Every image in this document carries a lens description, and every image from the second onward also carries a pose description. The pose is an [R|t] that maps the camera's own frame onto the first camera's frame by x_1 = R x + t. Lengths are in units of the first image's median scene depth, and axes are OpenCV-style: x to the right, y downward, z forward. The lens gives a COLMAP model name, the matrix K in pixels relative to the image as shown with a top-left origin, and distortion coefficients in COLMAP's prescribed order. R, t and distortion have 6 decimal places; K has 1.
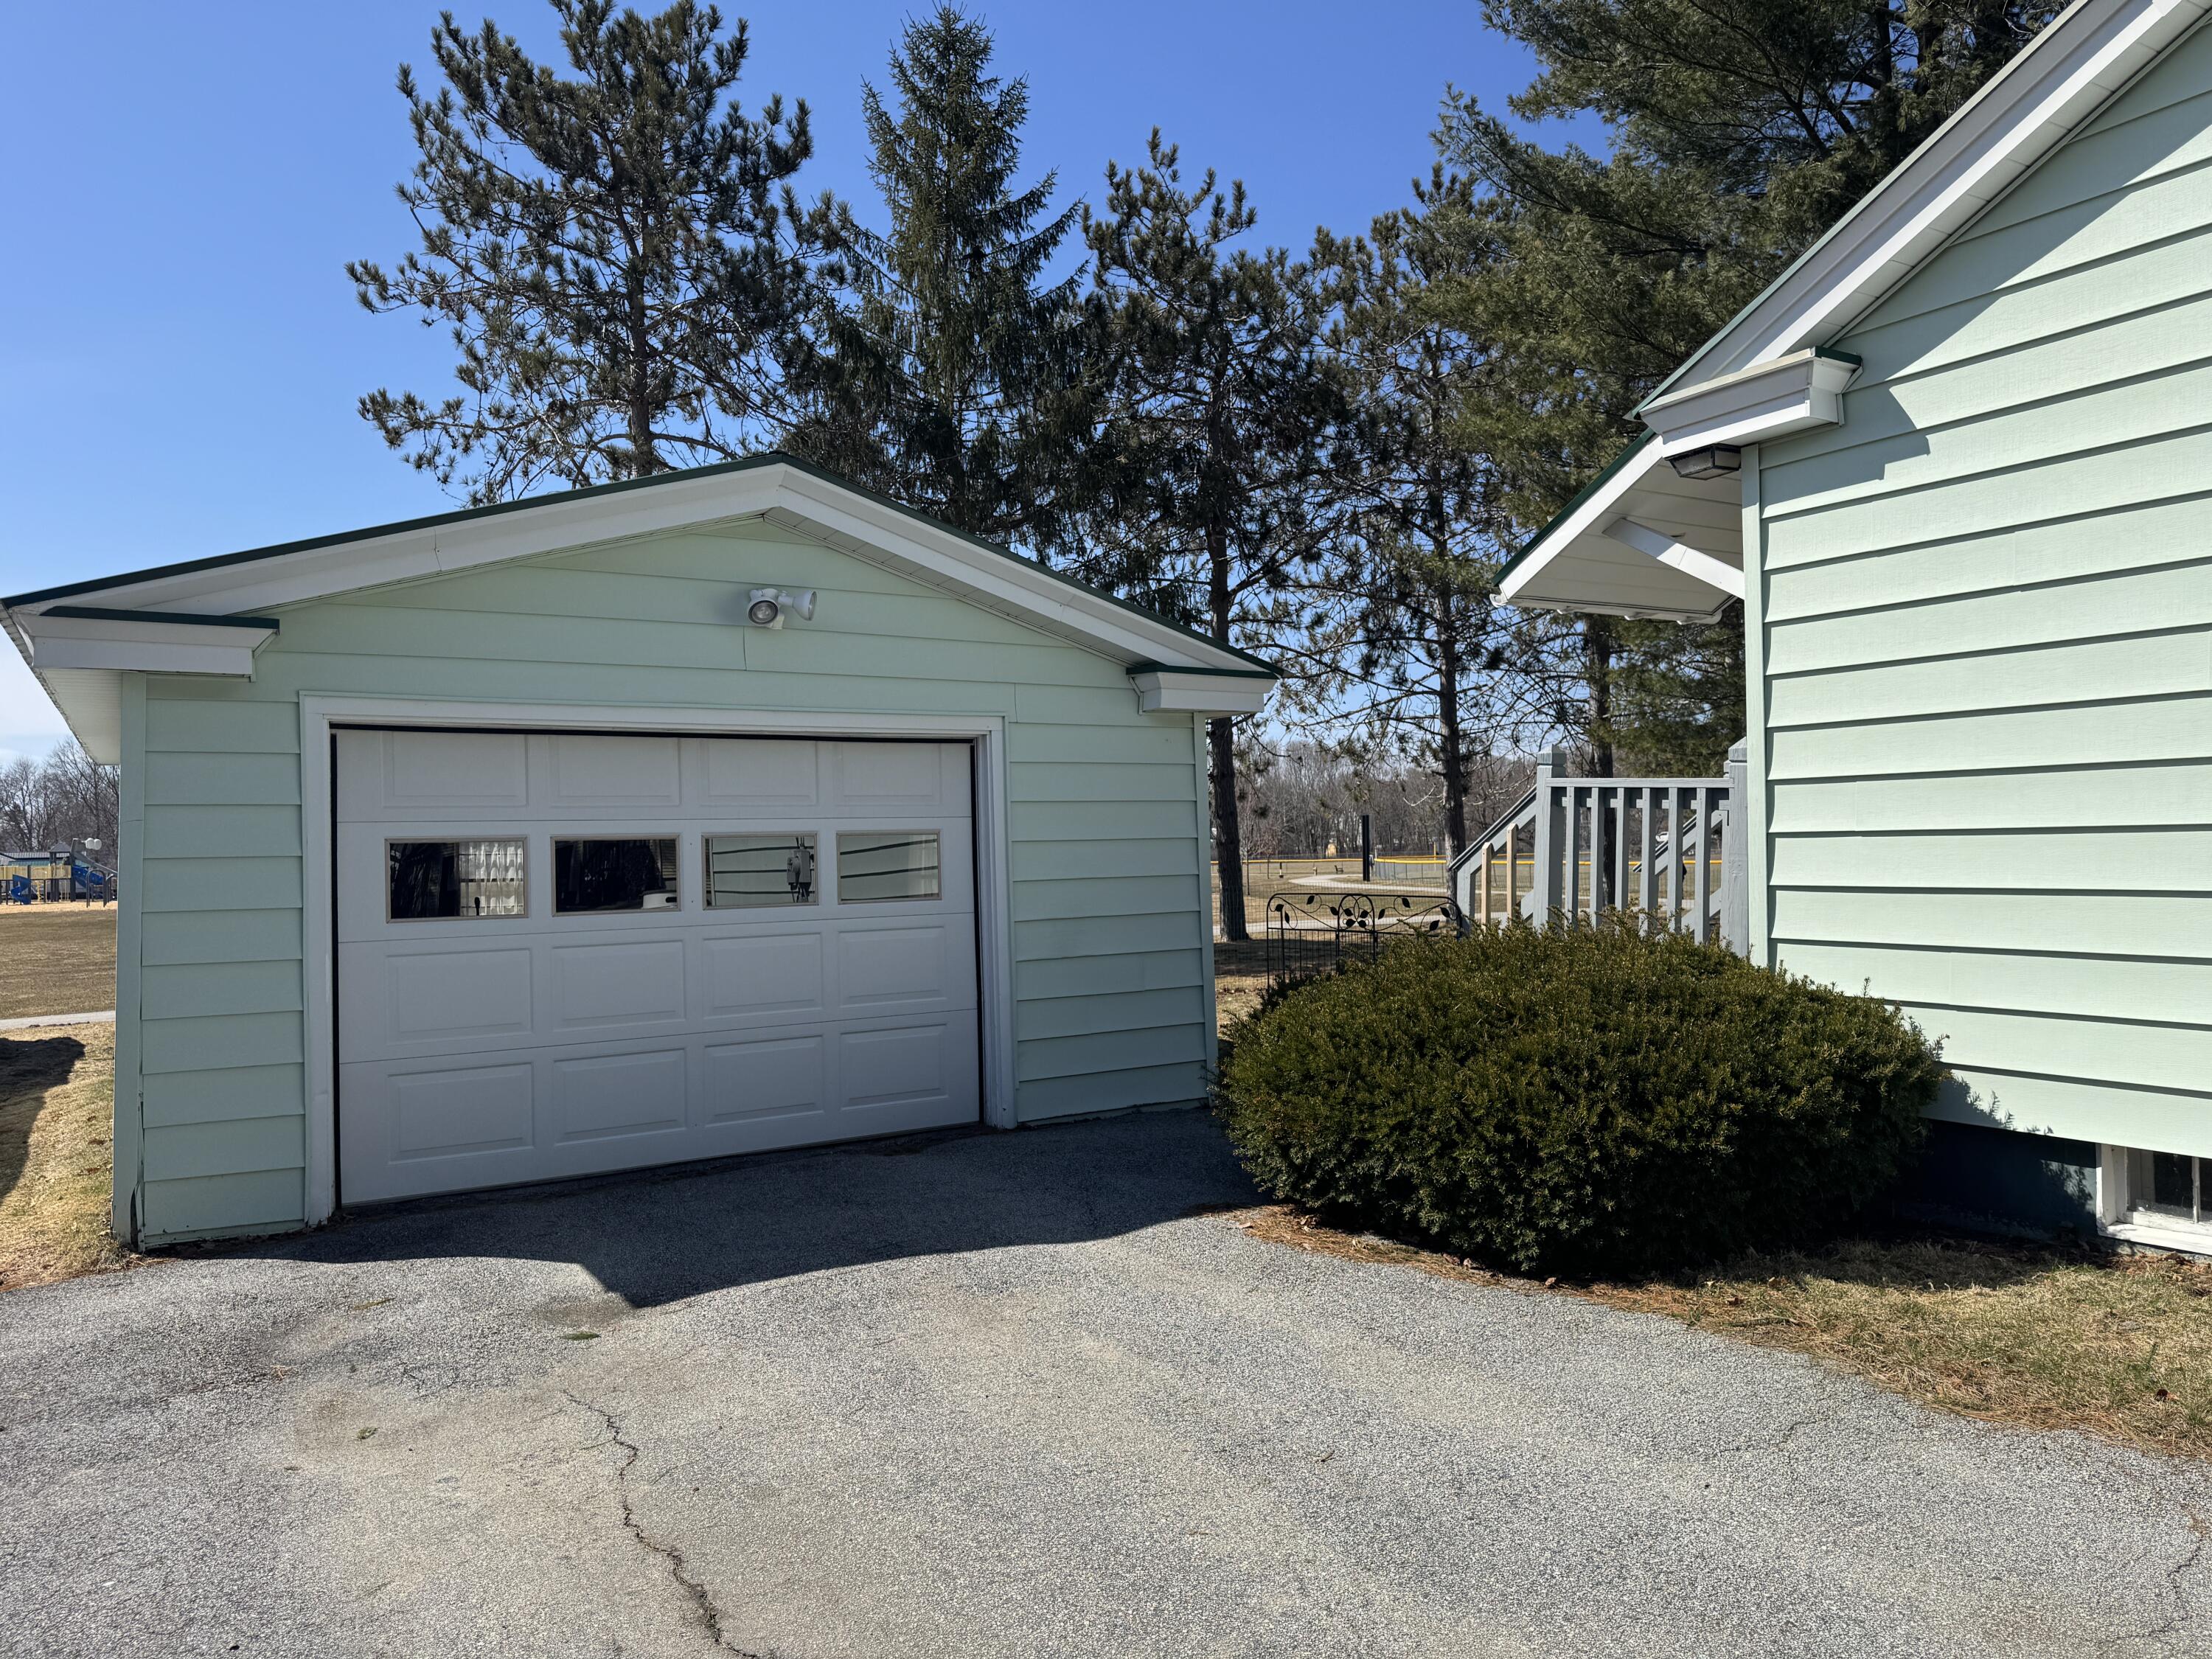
lens RADIAL K [[1526.3, 0, 1078.5], [0, 1526.3, 825.7], [0, 0, 1]] dist [0.058174, -0.116071]
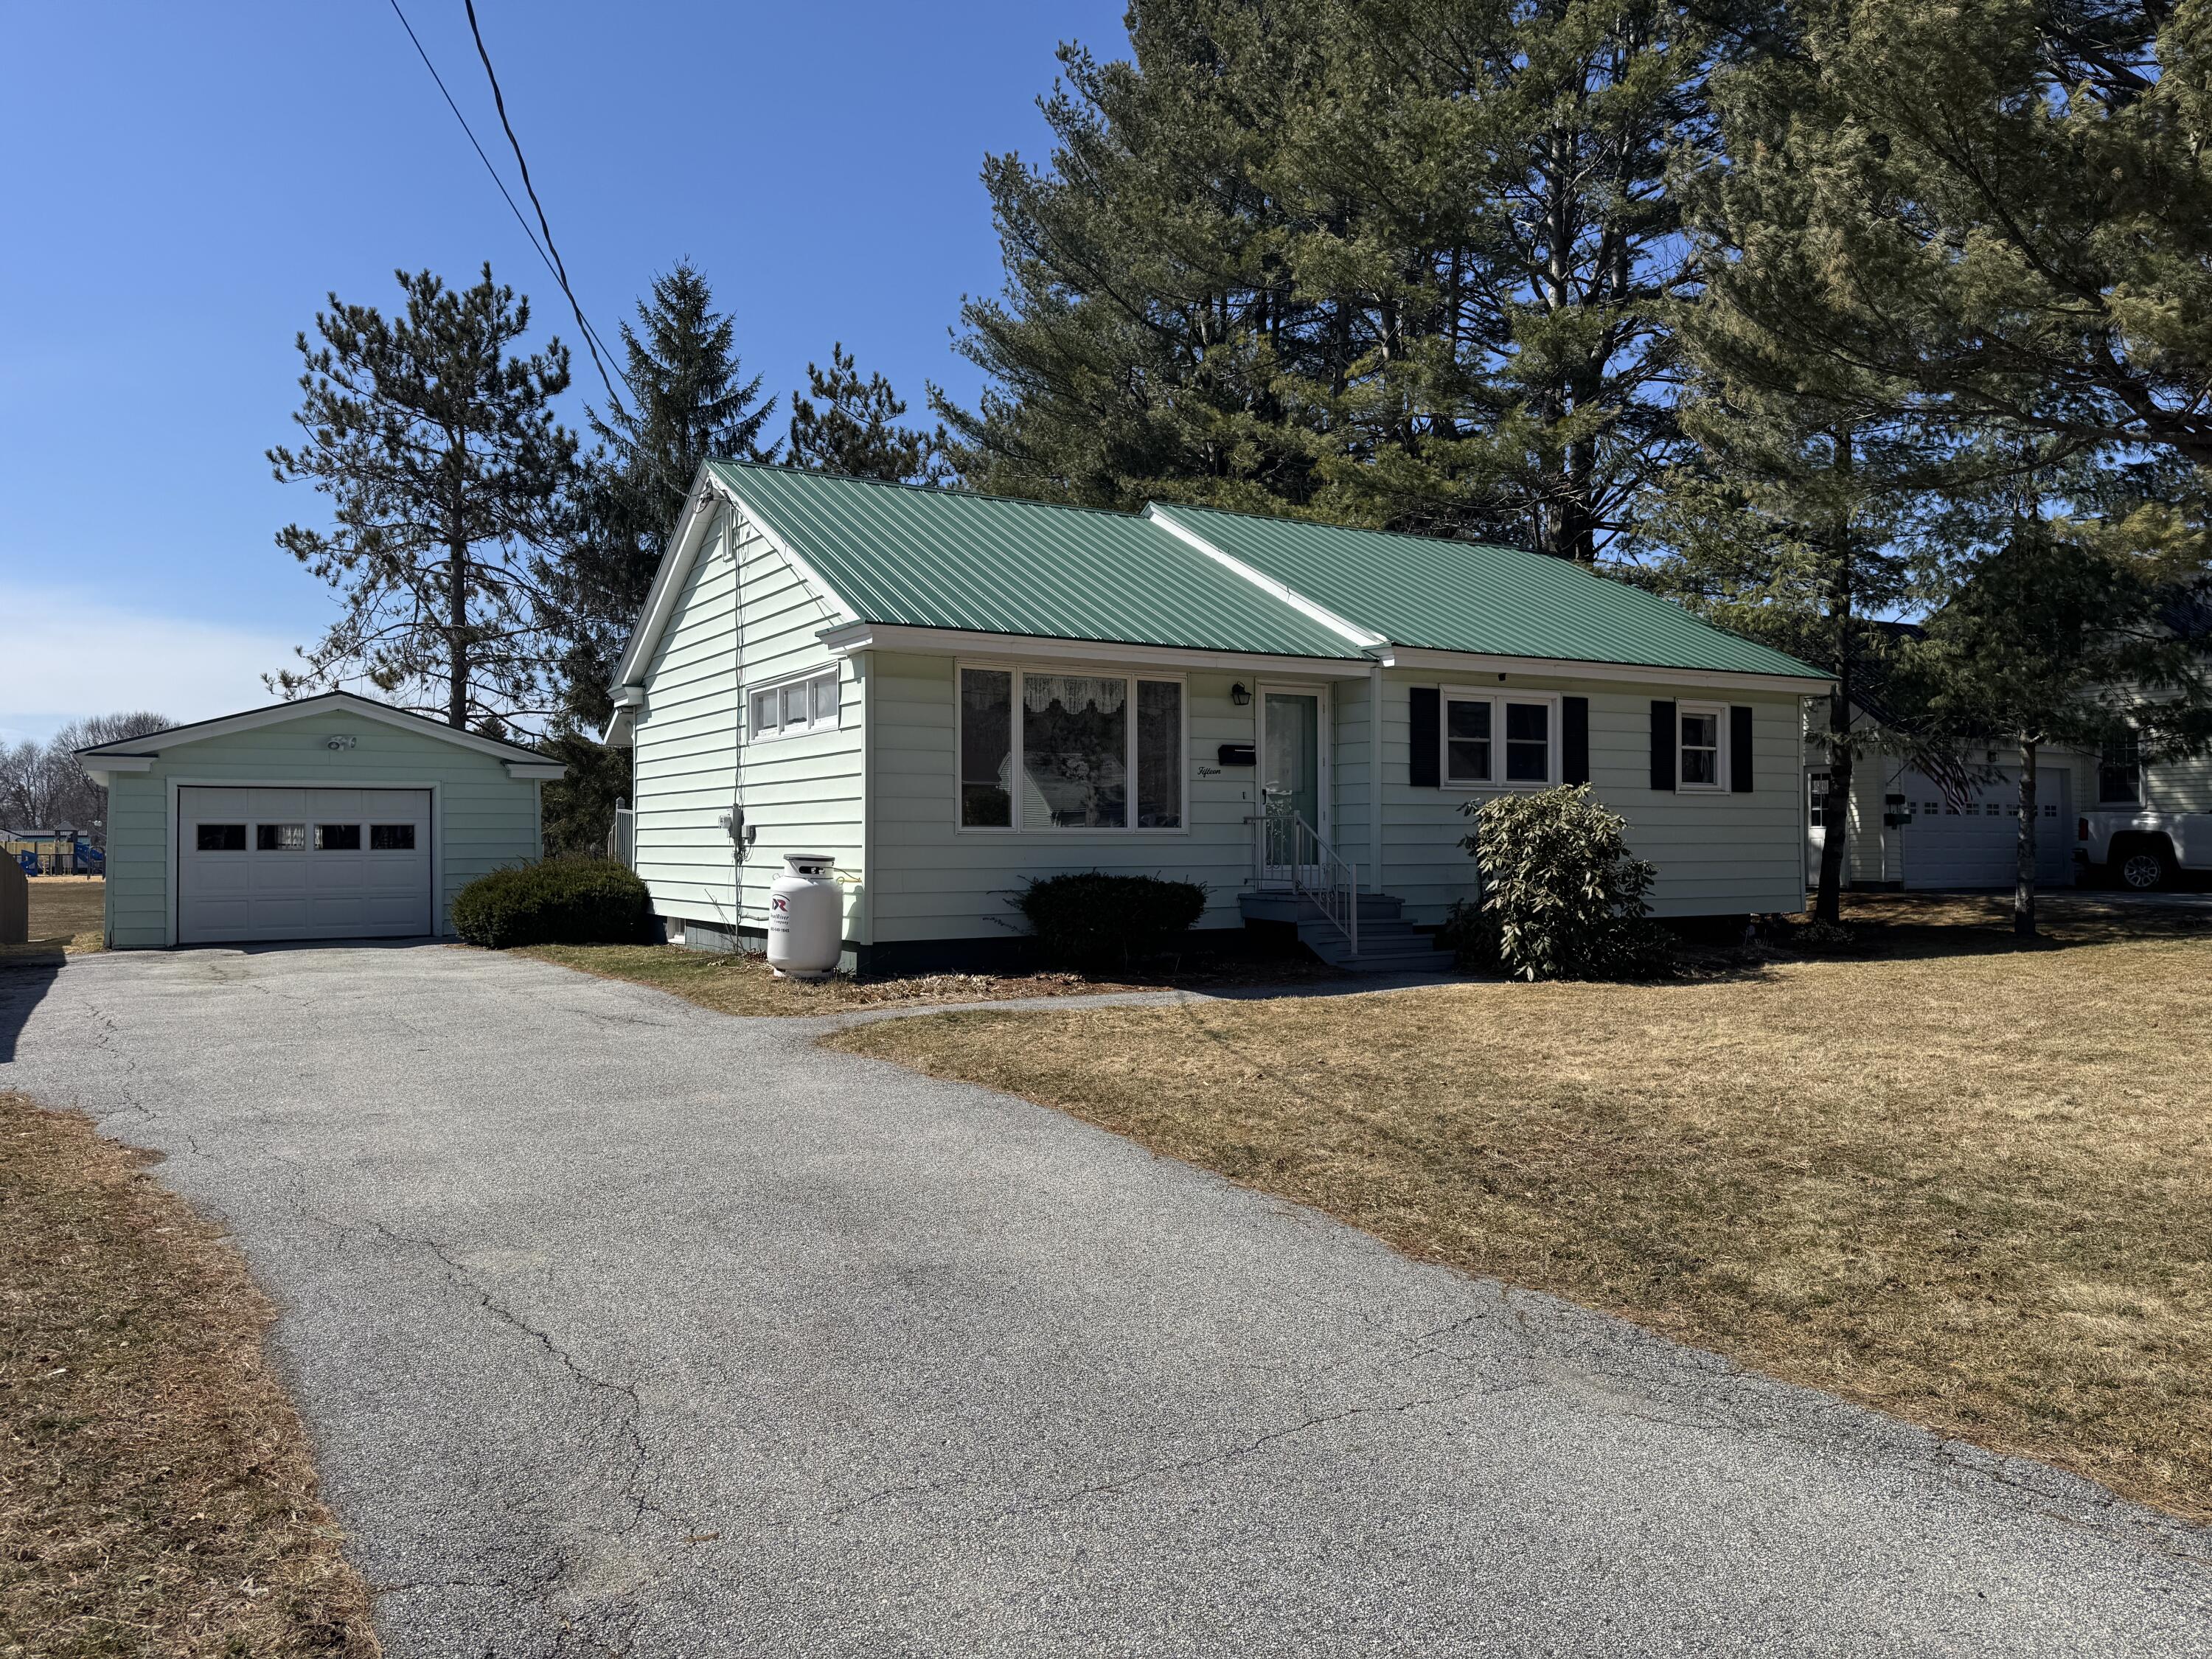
lens RADIAL K [[1574.8, 0, 1106.0], [0, 1574.8, 829.5], [0, 0, 1]] dist [0.094571, -0.179401]
pose [[0.999840, 0.017626, -0.002933, 0.350273], [-0.017614, 0.999836, 0.004181, -0.005802], [0.003007, -0.004129, 0.999987, -0.555552]]
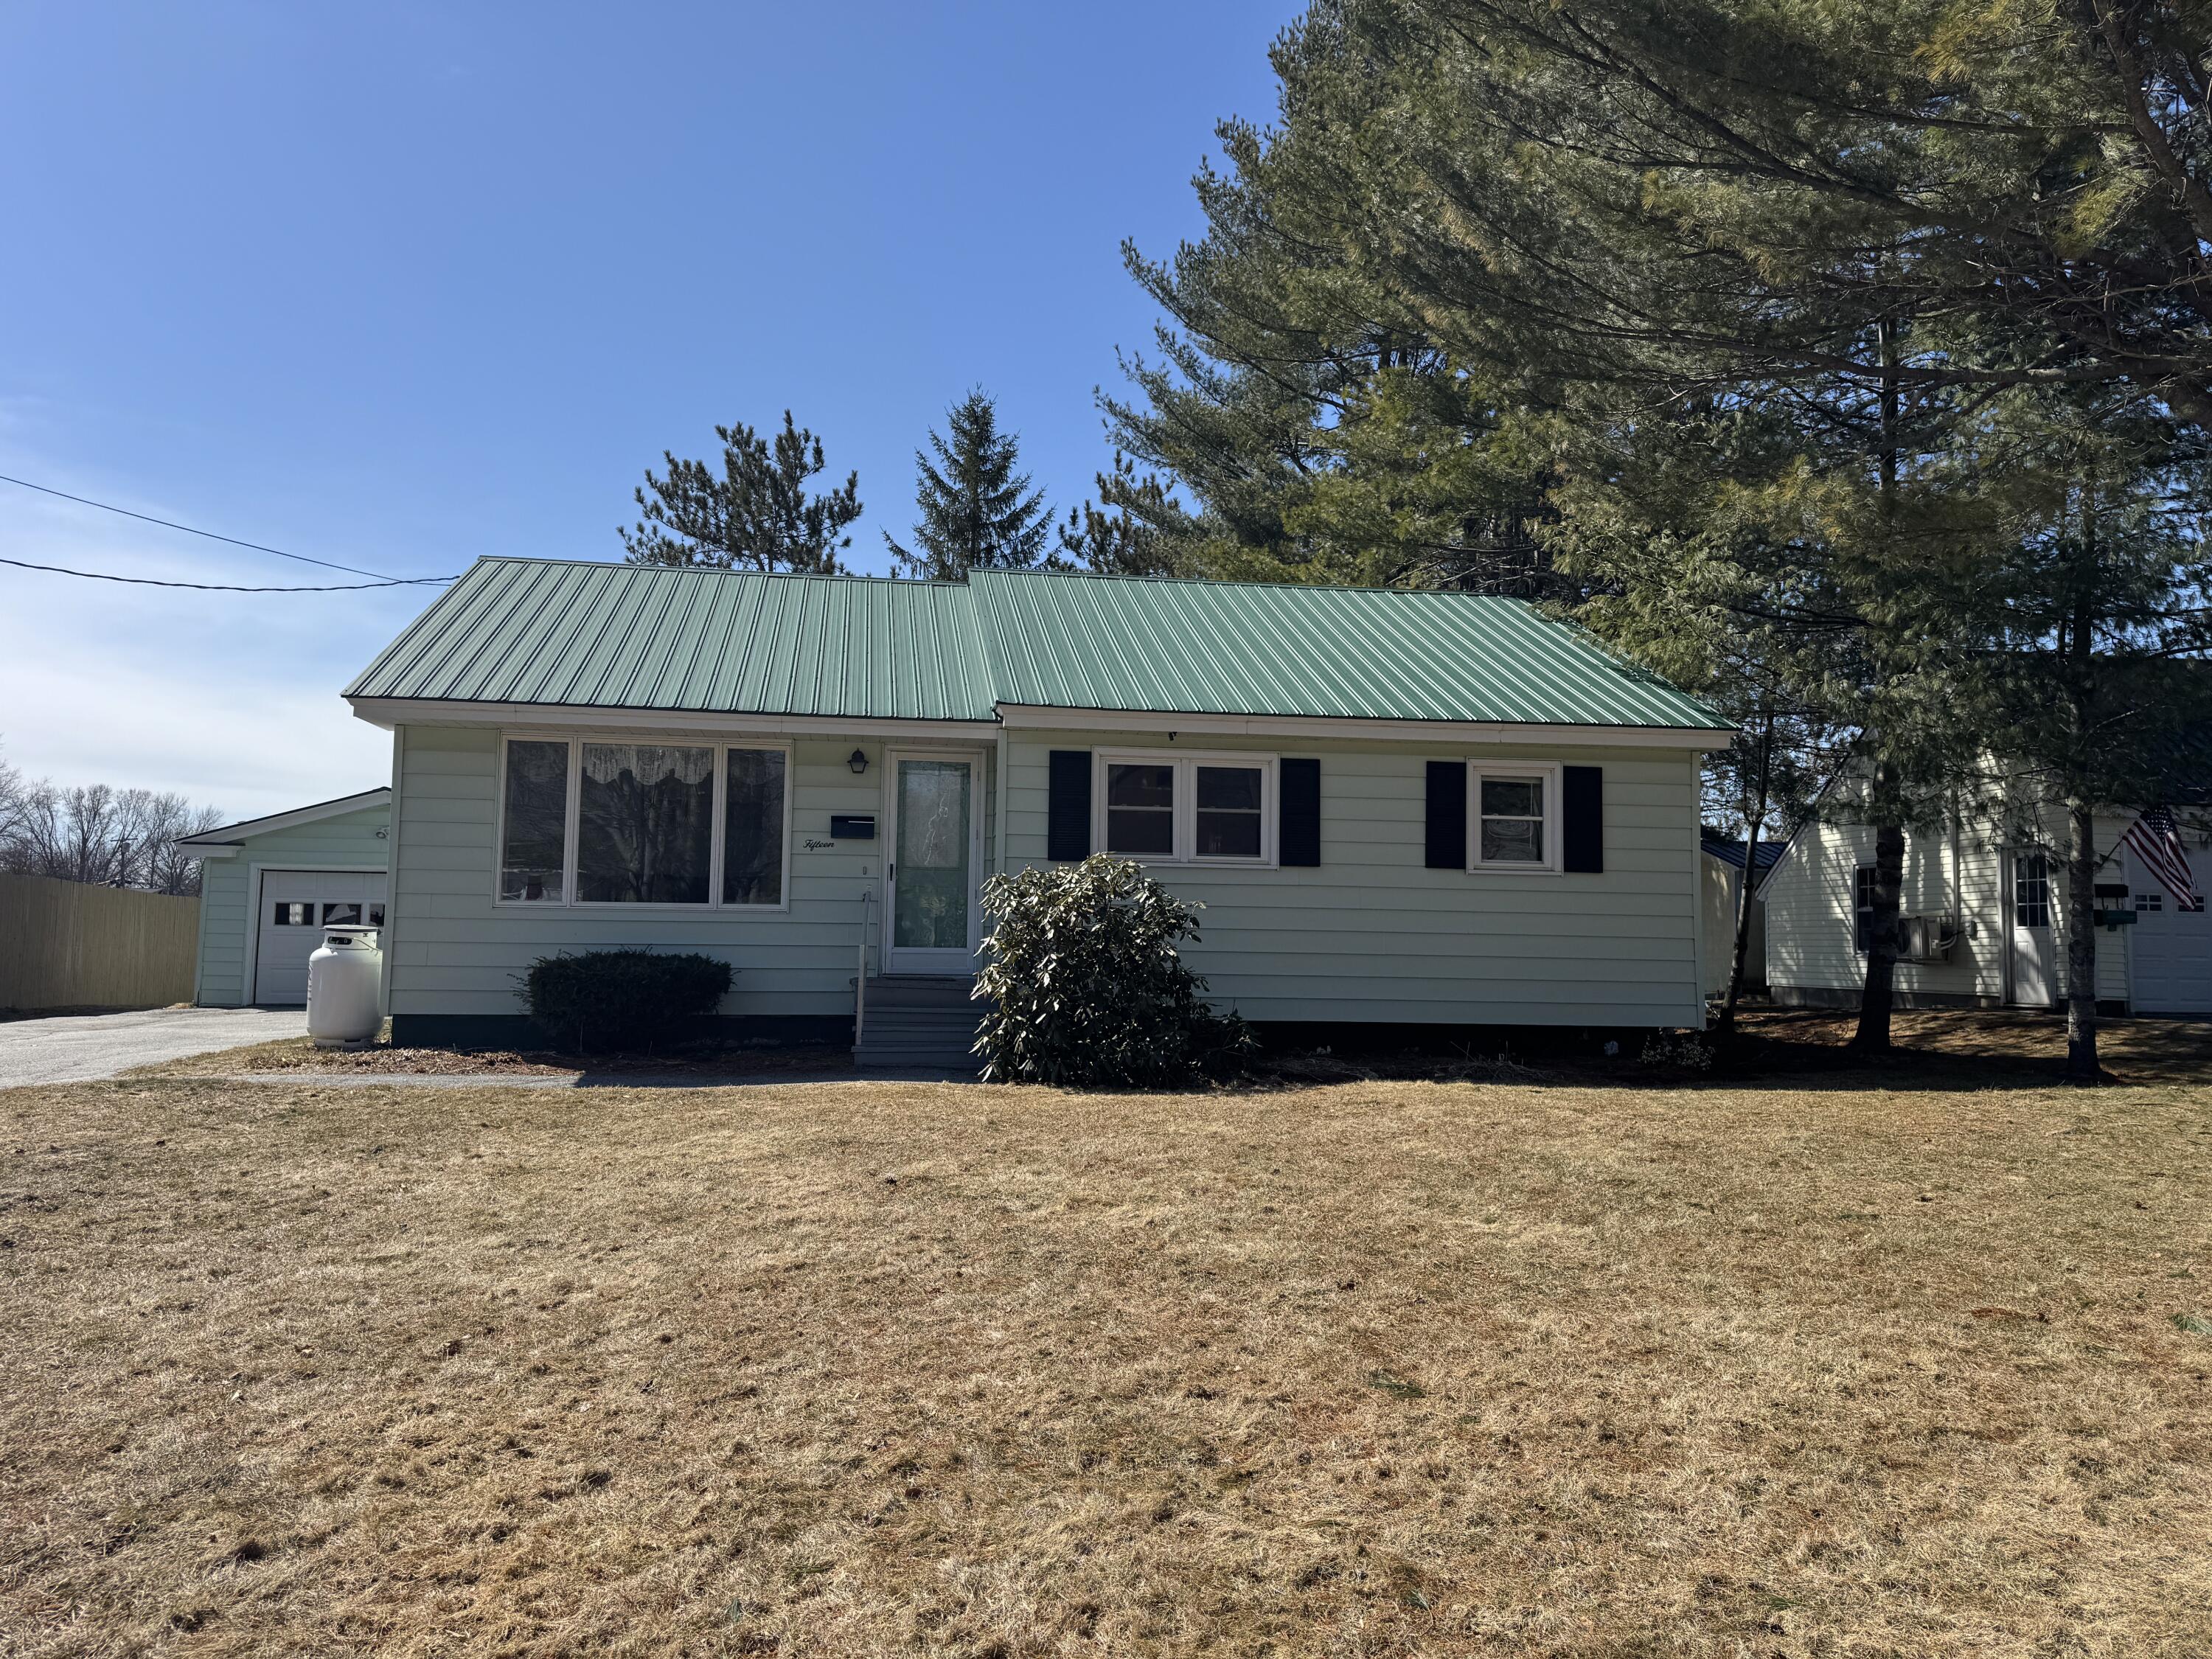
lens RADIAL K [[1559.2, 0, 1114.1], [0, 1559.2, 824.6], [0, 0, 1]] dist [0.099222, -0.117082]
pose [[0.922593, 0.004840, -0.385744, 0.706251], [-0.028578, 0.998031, -0.055830, -0.005185], [0.384714, 0.062532, 0.920915, -0.425533]]
